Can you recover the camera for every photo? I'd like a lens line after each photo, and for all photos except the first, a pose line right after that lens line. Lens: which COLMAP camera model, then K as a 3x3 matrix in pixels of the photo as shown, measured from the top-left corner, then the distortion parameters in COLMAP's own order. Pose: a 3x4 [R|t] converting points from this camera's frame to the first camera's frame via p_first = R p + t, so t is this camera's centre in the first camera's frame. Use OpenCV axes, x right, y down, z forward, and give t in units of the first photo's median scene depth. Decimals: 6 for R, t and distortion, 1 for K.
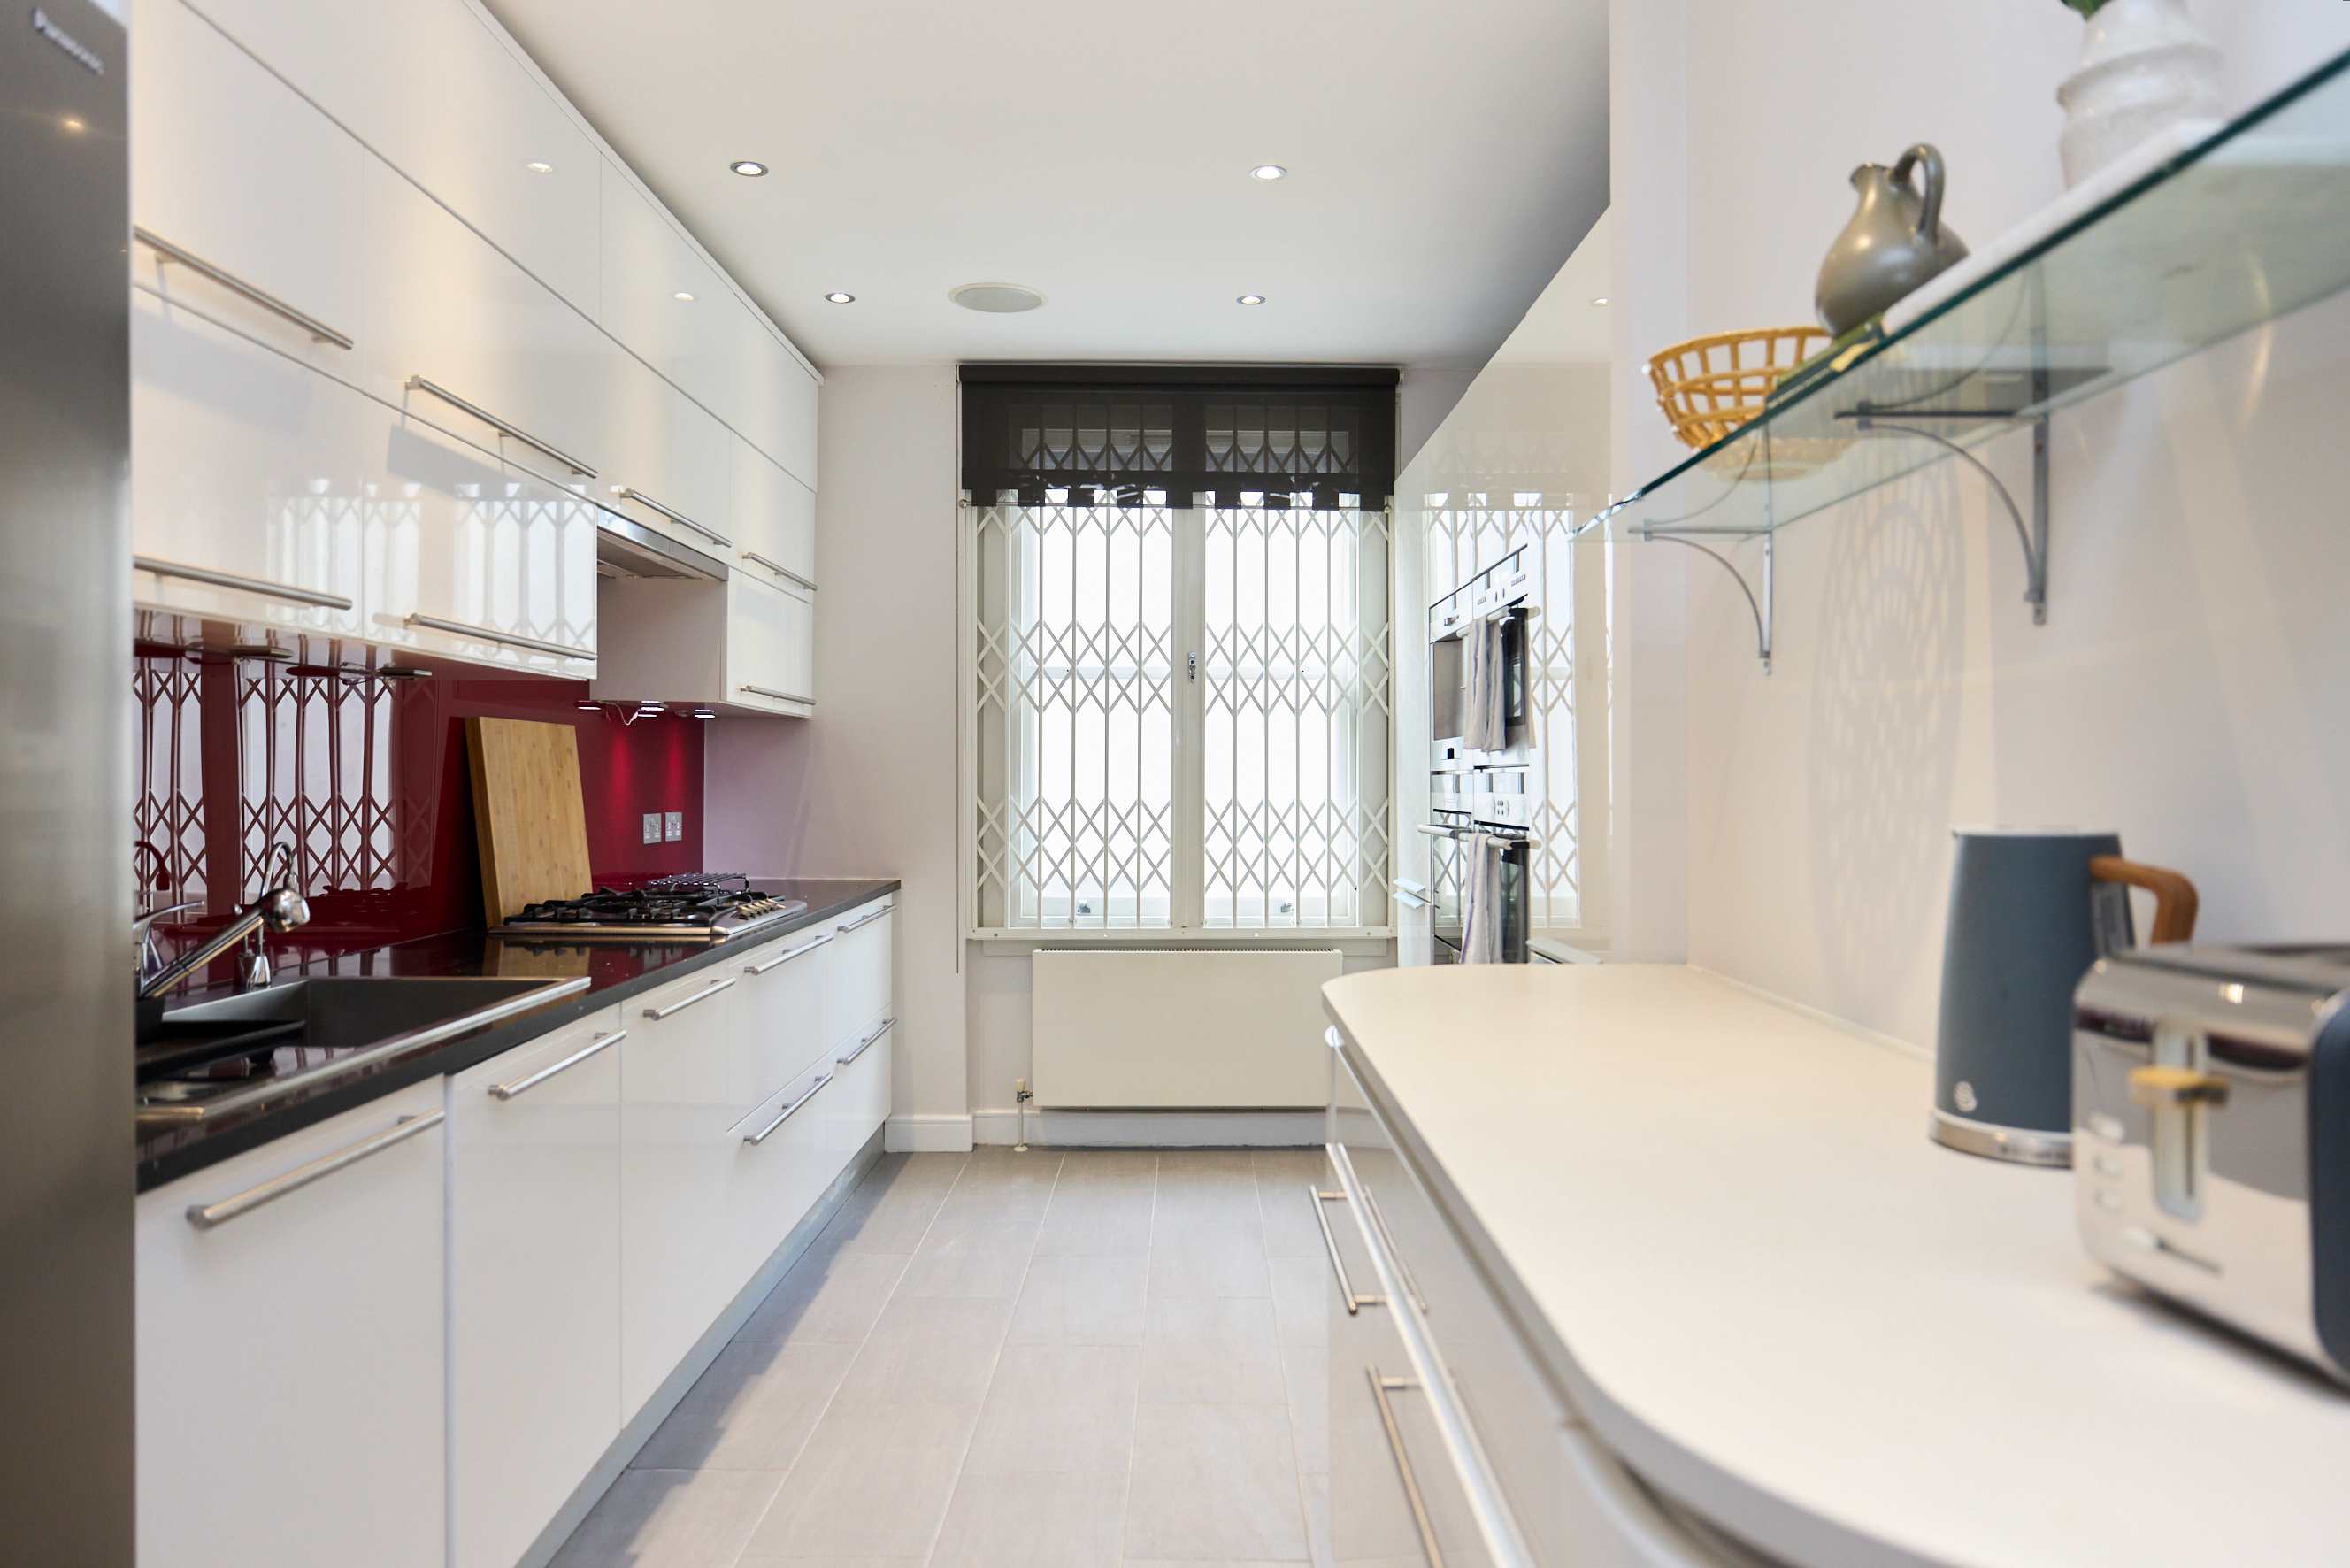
lens RADIAL K [[1597.1, 0, 1191.3], [0, 1597.1, 780.8], [0, 0, 1]] dist [0.057860, 0.000495]
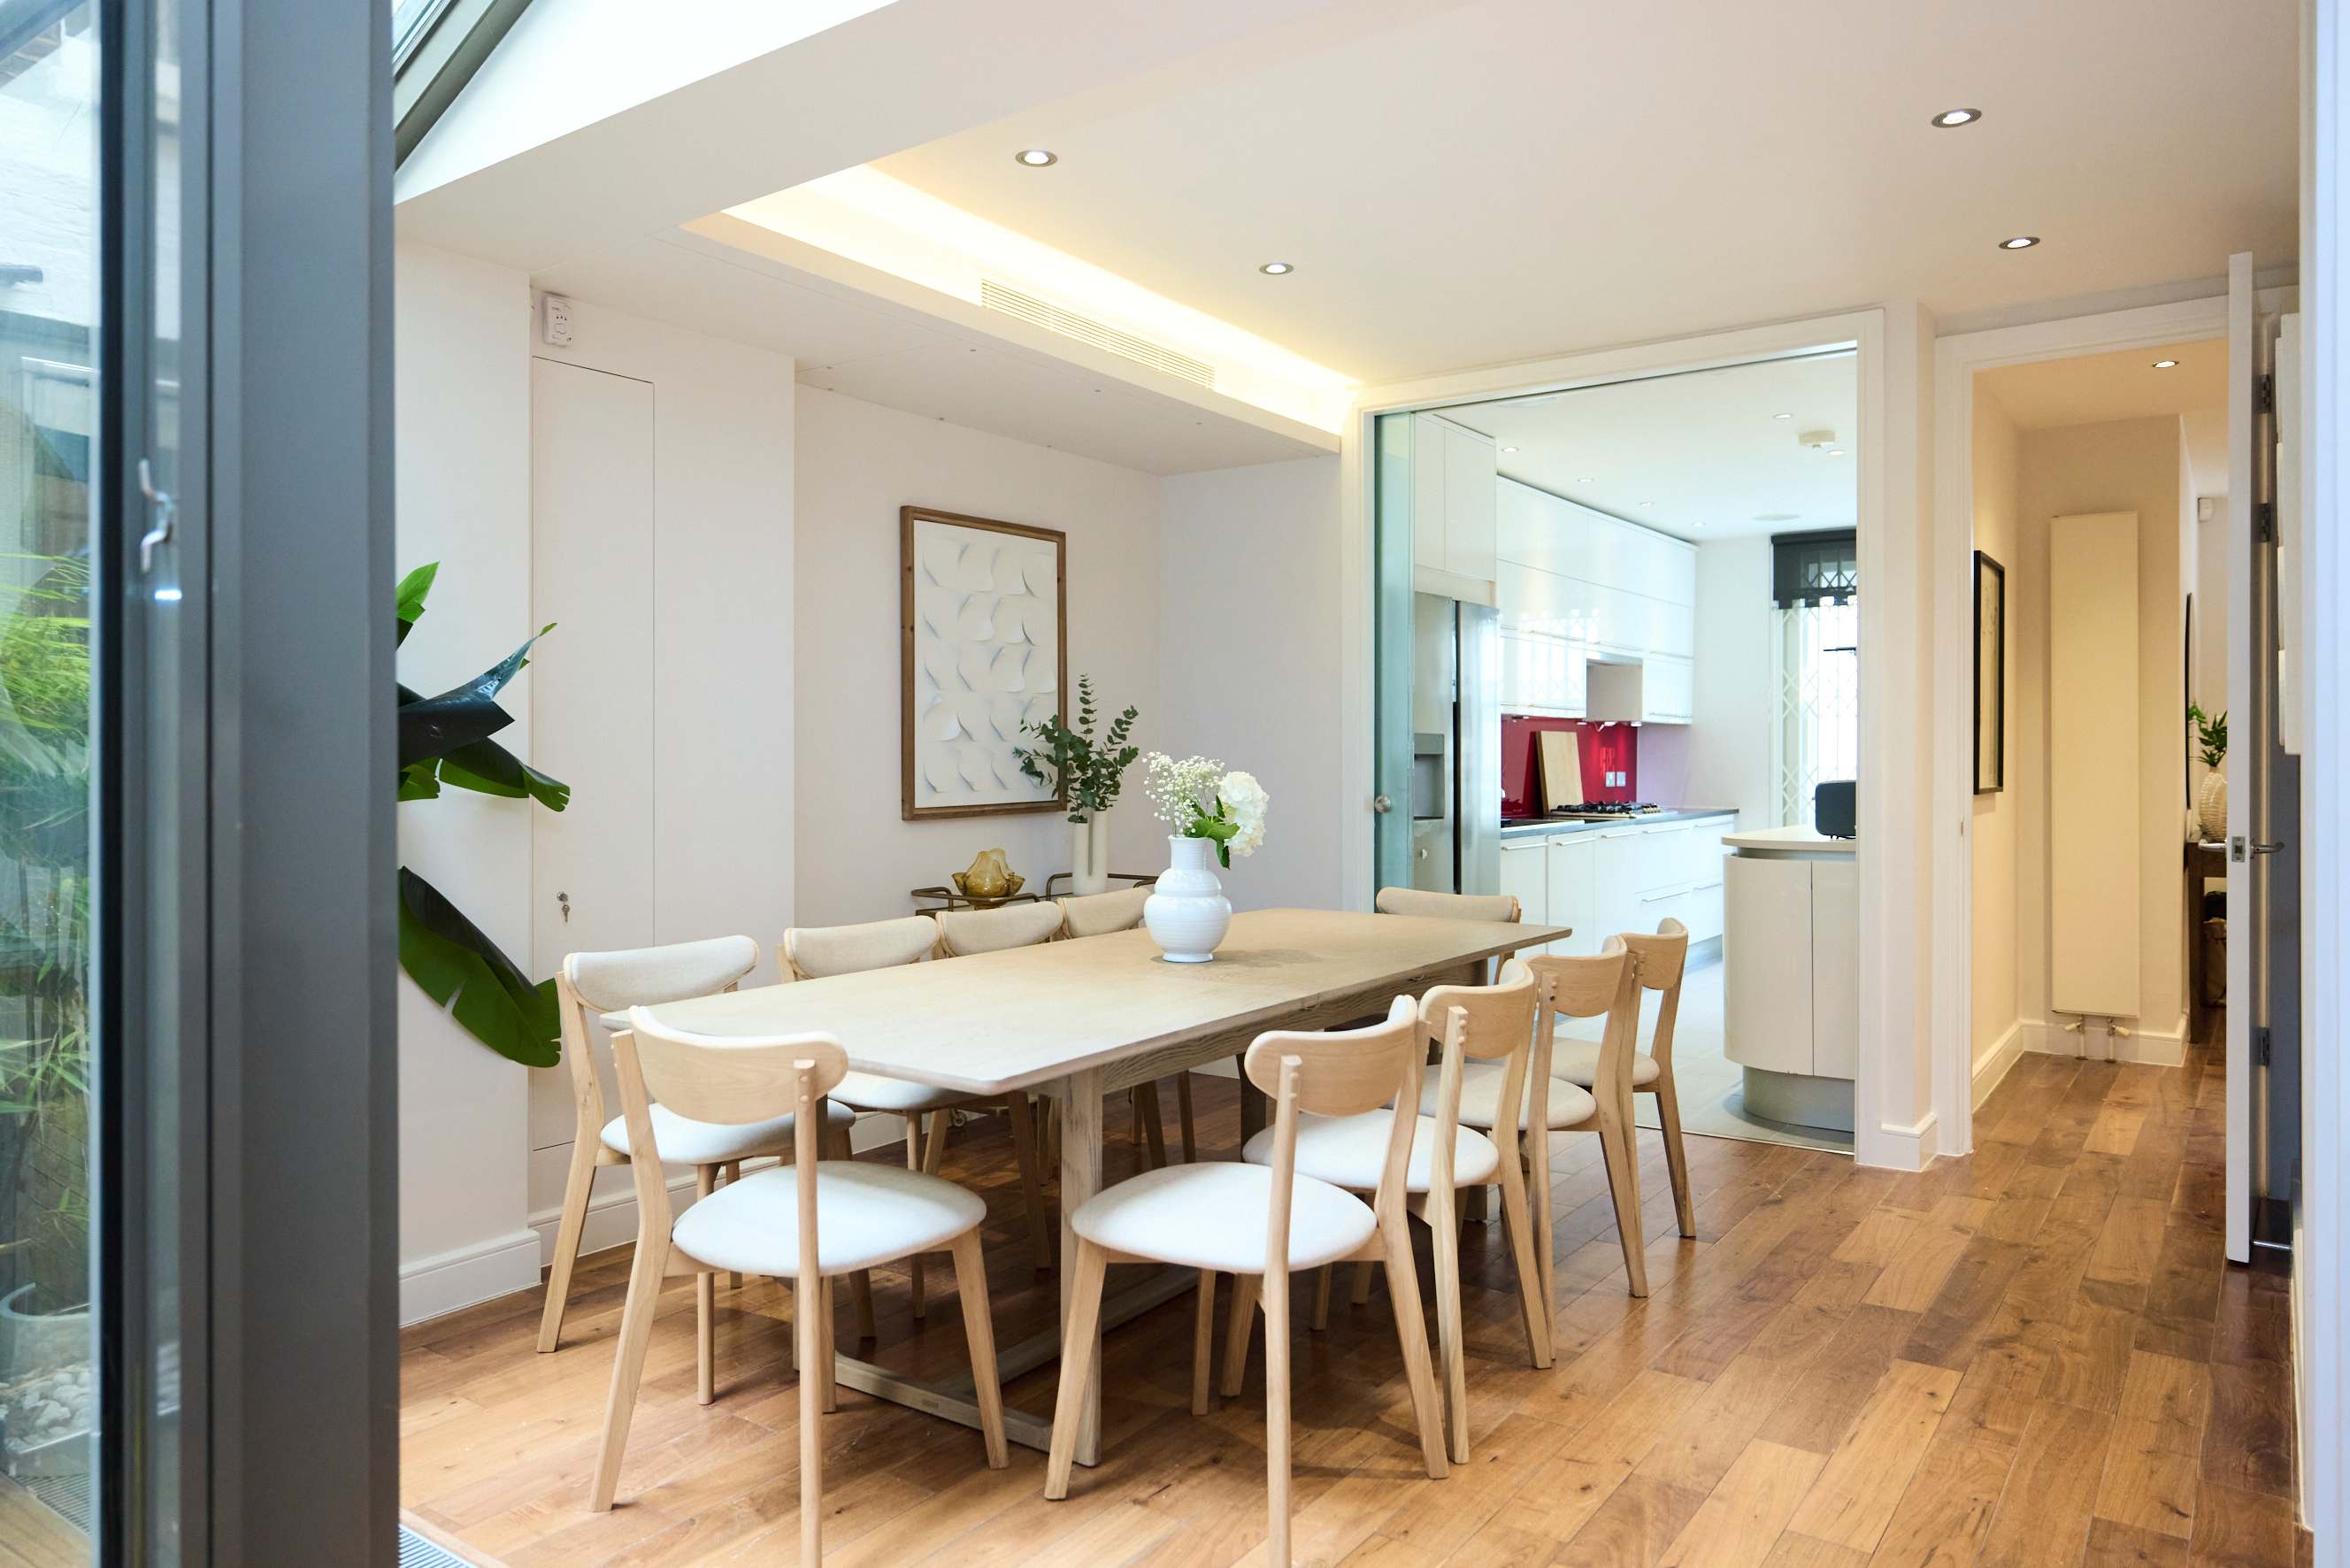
lens RADIAL K [[1607.6, 0, 1162.7], [0, 1607.6, 755.6], [0, 0, 1]] dist [-0.002334, -0.001903]
pose [[0.815371, -0.002817, -0.578932, 0.386537], [0.001897, 0.999996, -0.002193, 0.001789], [0.578936, 0.000690, 0.815373, -1.010268]]
